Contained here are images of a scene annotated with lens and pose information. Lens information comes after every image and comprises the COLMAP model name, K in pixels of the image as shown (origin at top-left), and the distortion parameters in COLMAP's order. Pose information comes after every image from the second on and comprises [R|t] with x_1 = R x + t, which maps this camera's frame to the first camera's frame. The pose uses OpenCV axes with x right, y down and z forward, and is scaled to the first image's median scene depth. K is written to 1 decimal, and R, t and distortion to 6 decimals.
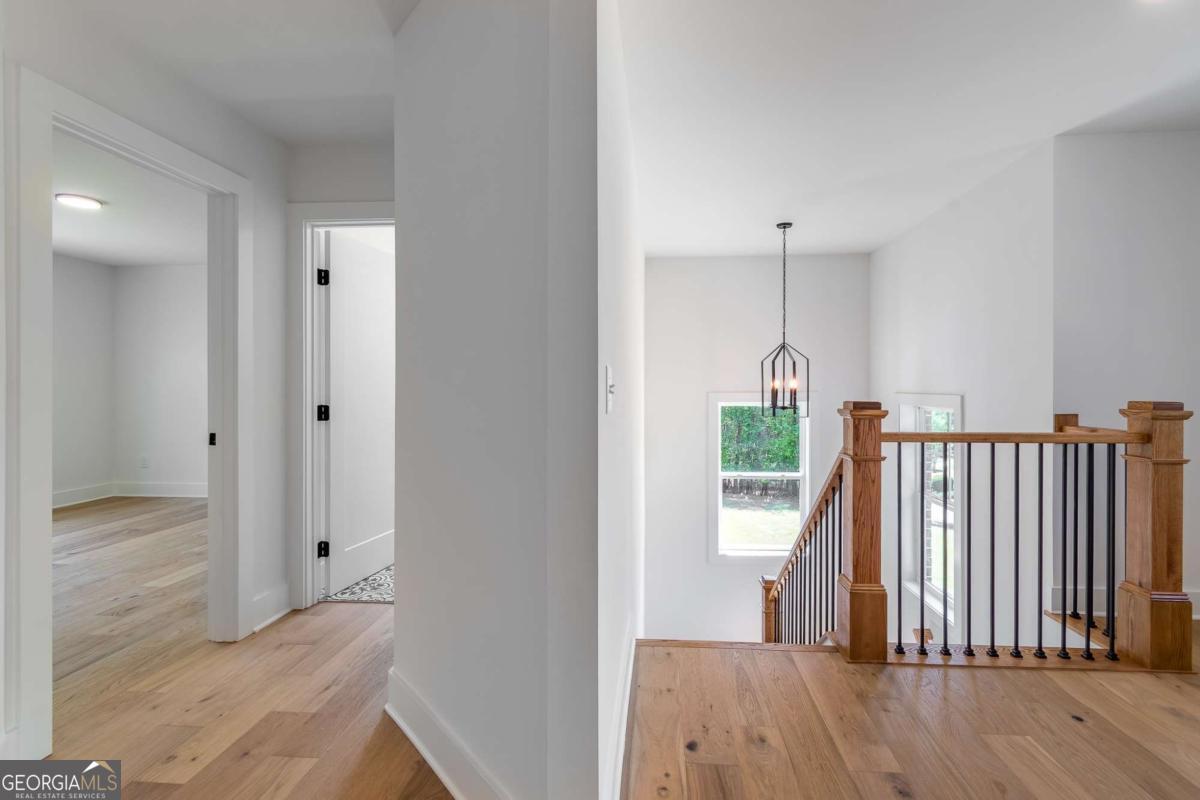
lens RADIAL K [[546.6, 0, 602.8], [0, 546.6, 396.4], [0, 0, 1]] dist [0.002052, -0.000095]
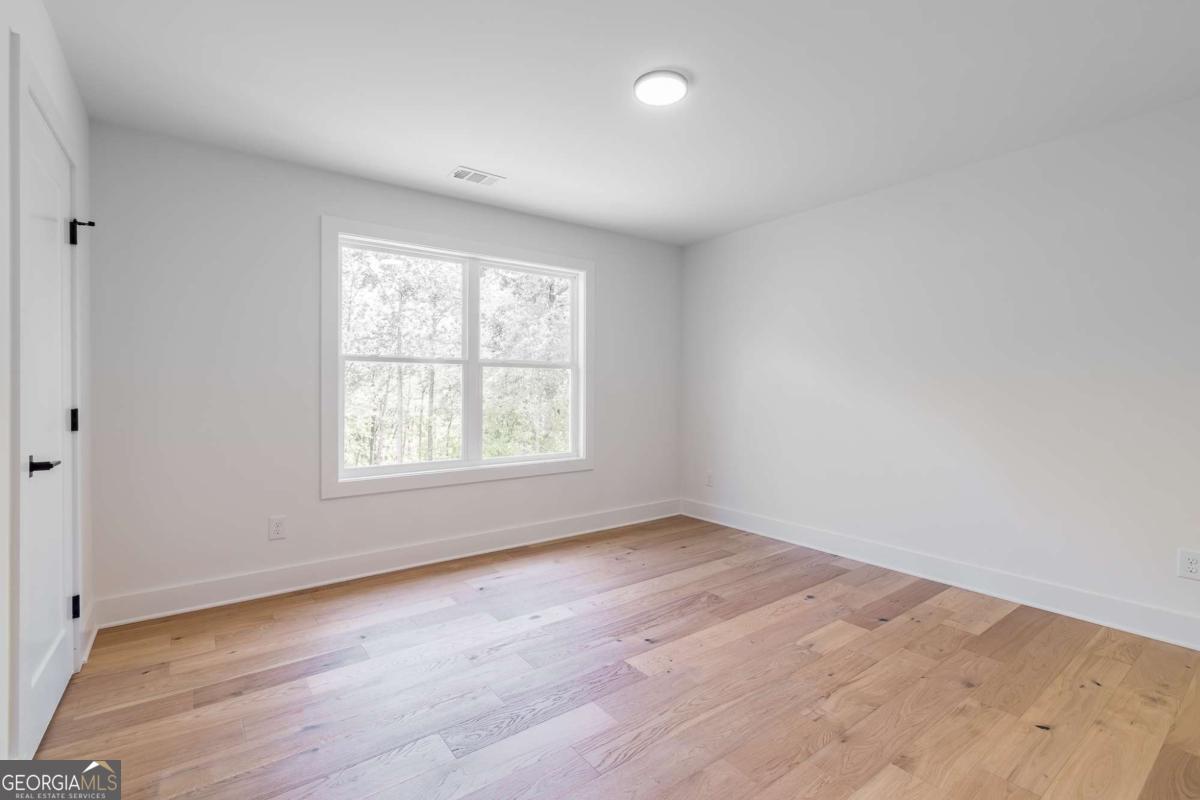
lens RADIAL K [[546.6, 0, 598.7], [0, 546.6, 397.8], [0, 0, 1]] dist [0.002052, -0.000095]
pose [[0.661867, 0.006464, -0.749593, -0.432733], [-0.008952, 0.999960, 0.000719, -0.004966], [0.749567, 0.006235, 0.661899, 0.429190]]
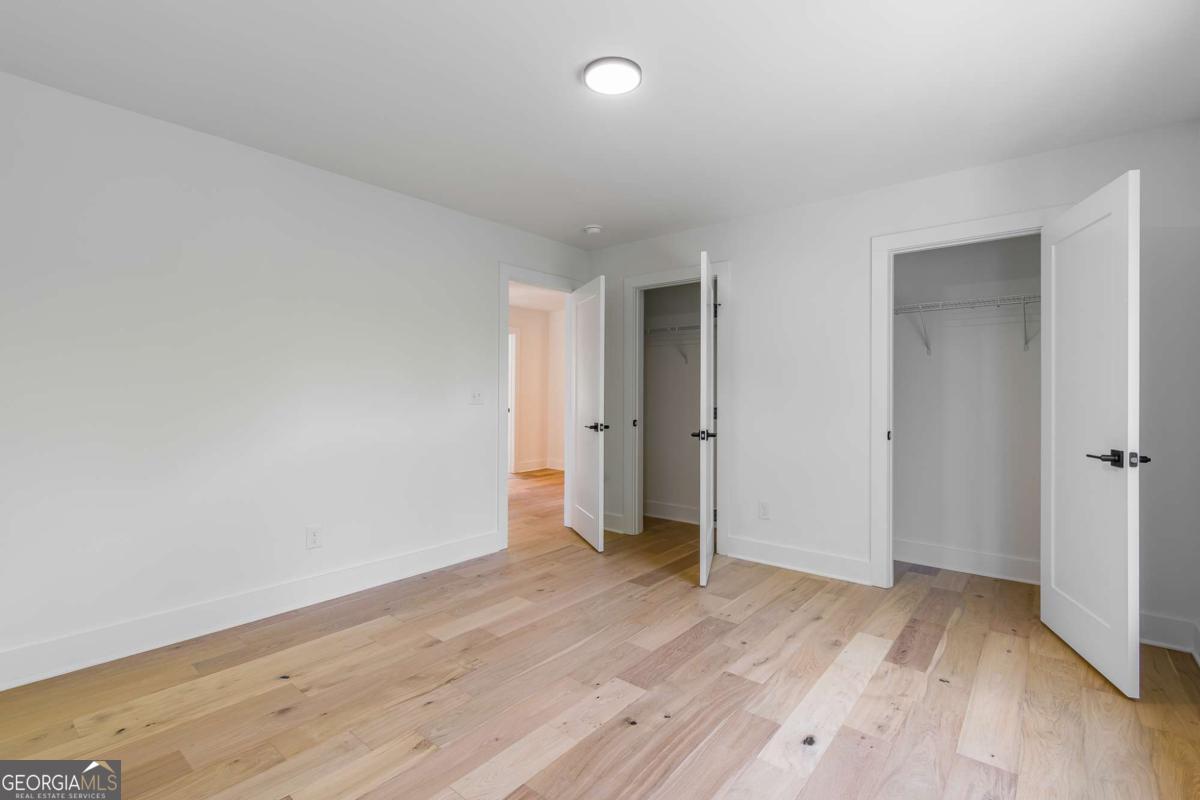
lens RADIAL K [[546.6, 0, 599.9], [0, 546.6, 392.7], [0, 0, 1]] dist [0.002052, -0.000095]
pose [[-0.825922, -0.004597, 0.563765, -1.036009], [0.003107, 0.999914, 0.012706, -0.023609], [-0.563776, 0.012246, -0.825837, 1.203572]]
